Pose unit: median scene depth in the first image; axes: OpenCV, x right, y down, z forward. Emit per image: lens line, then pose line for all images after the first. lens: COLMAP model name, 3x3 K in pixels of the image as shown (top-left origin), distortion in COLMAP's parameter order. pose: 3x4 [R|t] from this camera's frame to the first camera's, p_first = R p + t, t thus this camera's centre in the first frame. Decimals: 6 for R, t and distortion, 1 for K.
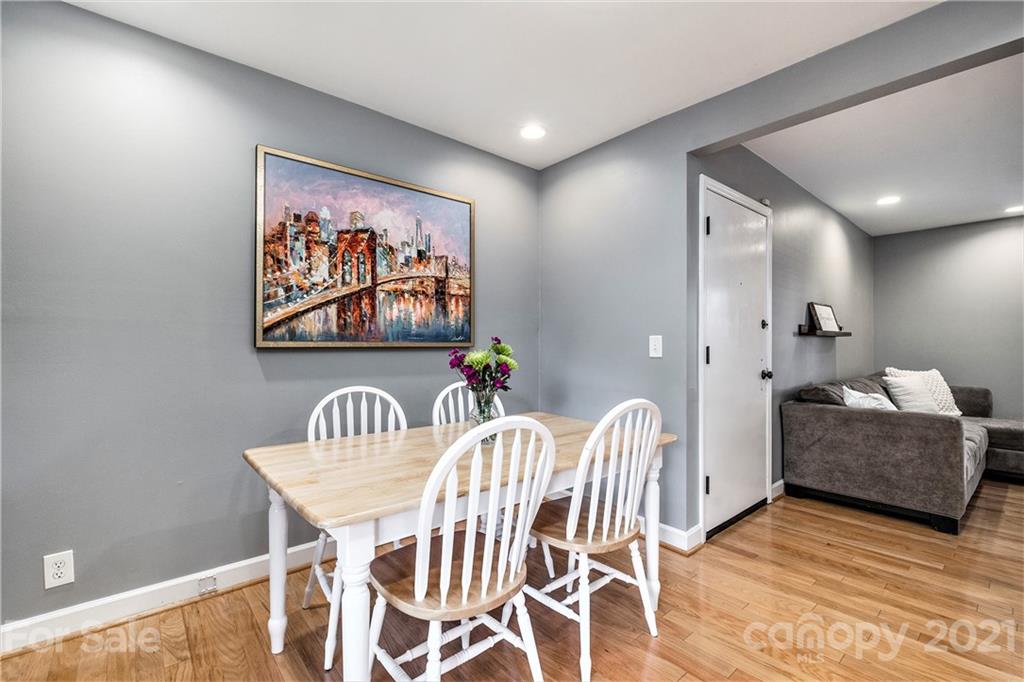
lens RADIAL K [[450.9, 0, 511.9], [0, 450.9, 345.7], [0, 0, 1]] dist [-0.002493, -0.003354]
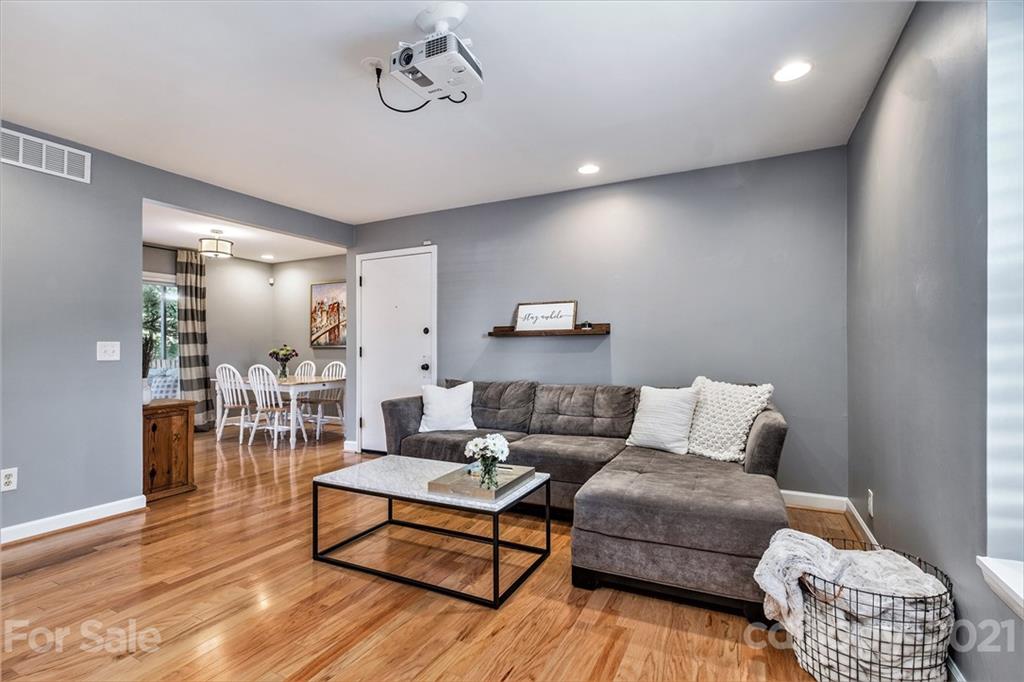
lens RADIAL K [[476.3, 0, 506.1], [0, 476.3, 345.4], [0, 0, 1]] dist [-0.005461, 0.000316]
pose [[0.376508, -0.001782, -0.926412, 2.522694], [0.008985, 0.999958, 0.001728, -0.004153], [0.926370, -0.008974, 0.376508, 0.837279]]
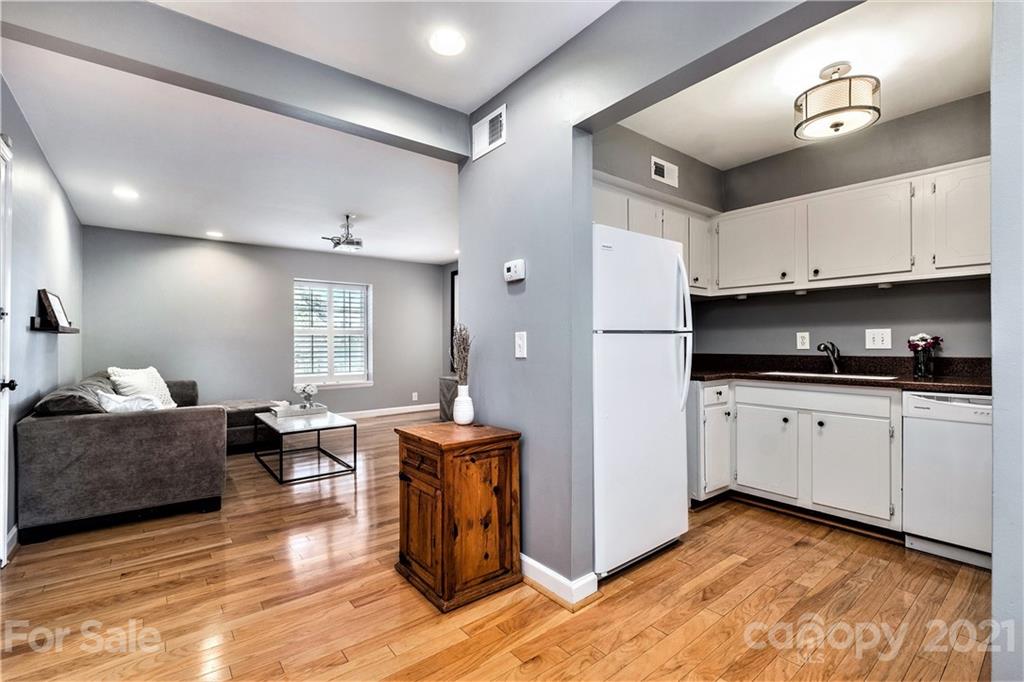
lens RADIAL K [[450.9, 0, 498.0], [0, 450.9, 348.1], [0, 0, 1]] dist [-0.002493, -0.003354]
pose [[0.054461, -0.008660, 0.998478, -0.114770], [0.001153, 0.999962, 0.008610, 0.001556], [-0.998515, 0.000682, 0.054469, 0.243260]]
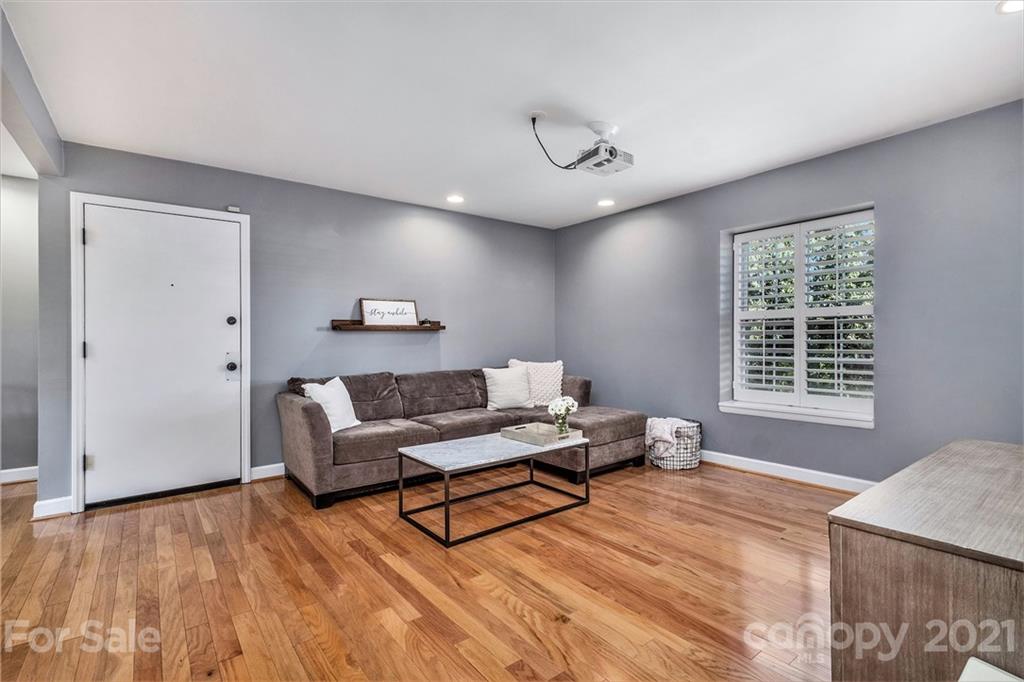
lens RADIAL K [[476.3, 0, 520.2], [0, 476.3, 343.5], [0, 0, 1]] dist [-0.005461, 0.000316]
pose [[0.998703, -0.009194, -0.050083, 1.649123], [0.009655, 0.999913, 0.008954, 0.005527], [0.049997, -0.009426, 0.998705, -0.159453]]
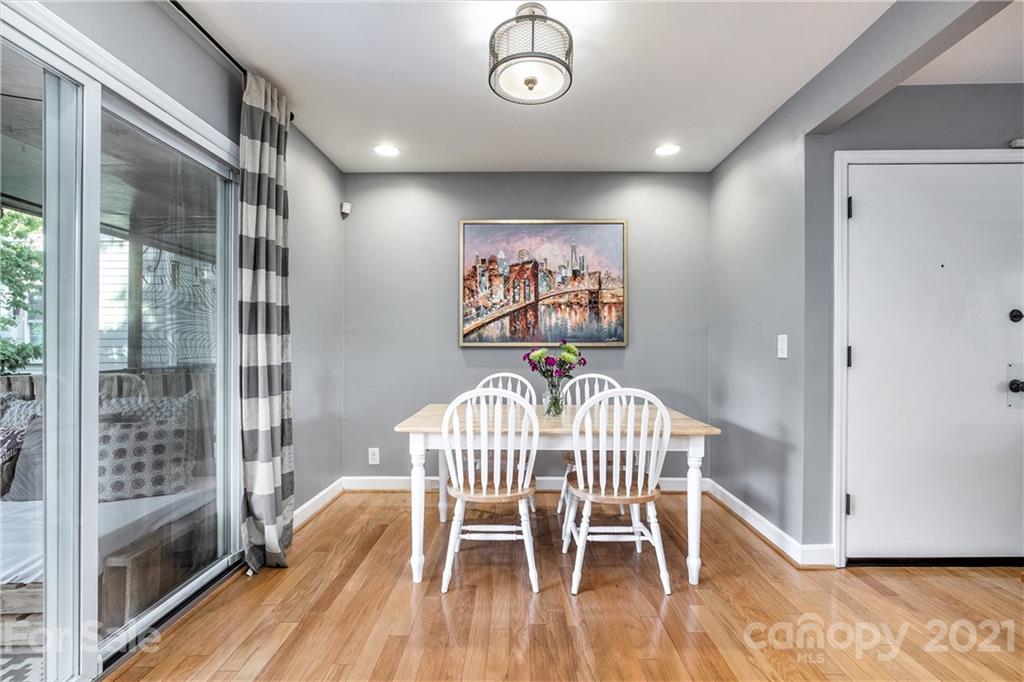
lens RADIAL K [[486.6, 0, 512.5], [0, 486.6, 351.9], [0, 0, 1]] dist [-0.003124, -0.000003]
pose [[0.749964, 0.009395, -0.661412, 0.598084], [-0.001065, 0.999915, 0.012996, 0.000543], [0.661478, -0.009042, 0.749910, -0.148282]]
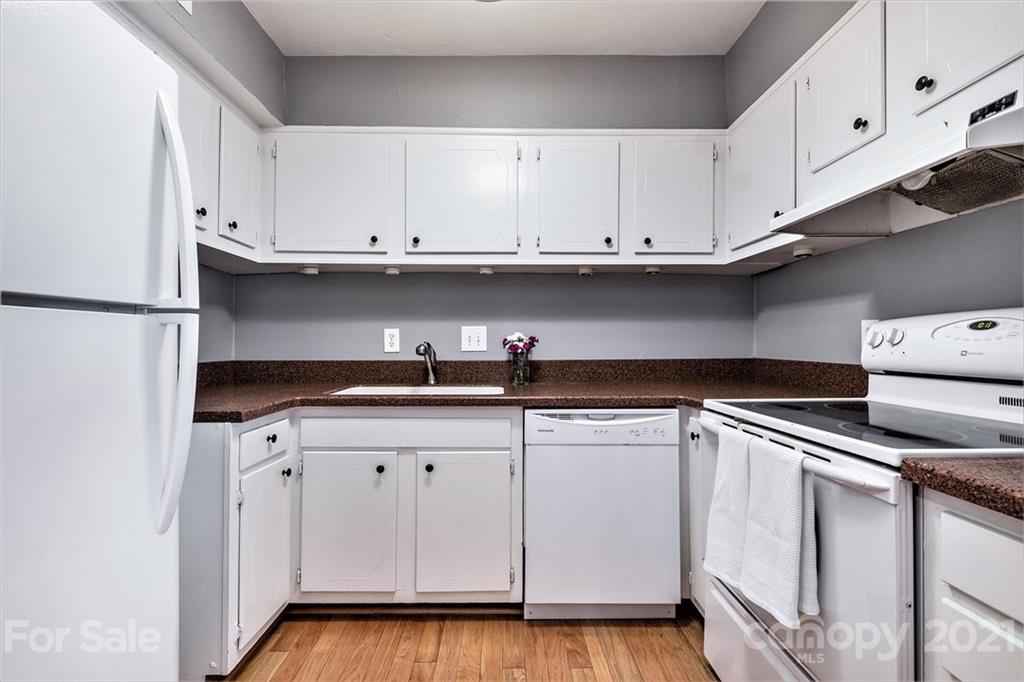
lens RADIAL K [[486.6, 0, 515.9], [0, 486.6, 326.3], [0, 0, 1]] dist [-0.003124, -0.000003]
pose [[-0.757586, 0.024792, 0.652264, 0.434205], [-0.000791, 0.999243, -0.038899, 0.002749], [-0.652735, -0.029985, -0.756993, 0.005584]]
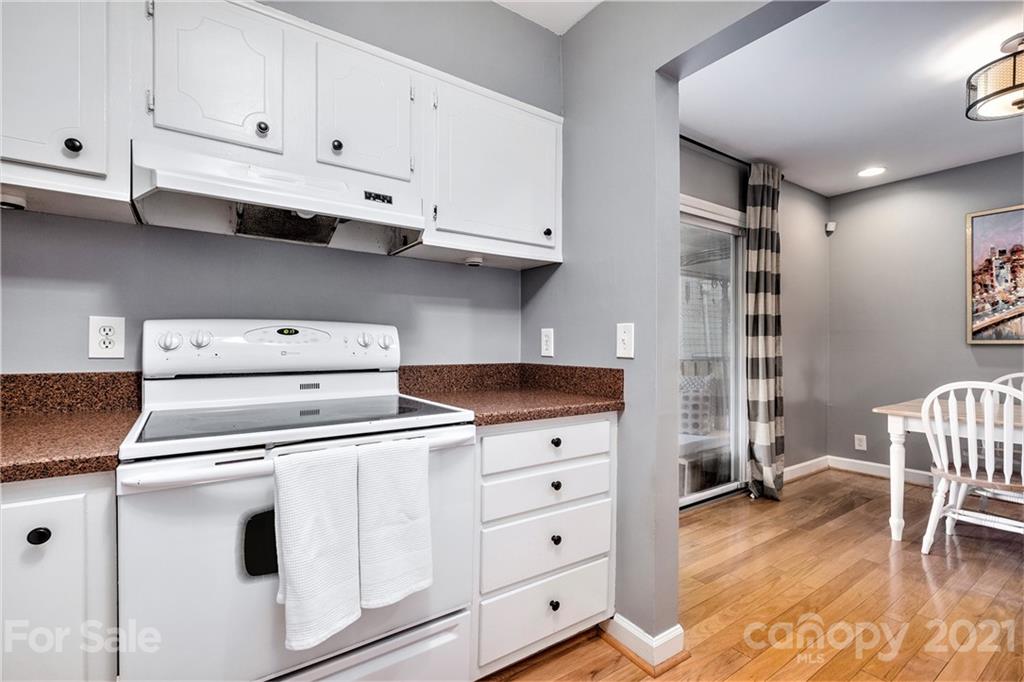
lens RADIAL K [[450.9, 0, 493.9], [0, 450.9, 340.4], [0, 0, 1]] dist [-0.002493, -0.003354]
pose [[-0.135960, -0.005433, -0.990699, 0.984960], [0.002058, 0.999981, -0.005766, -0.002583], [0.990712, -0.002822, -0.135947, -0.342887]]
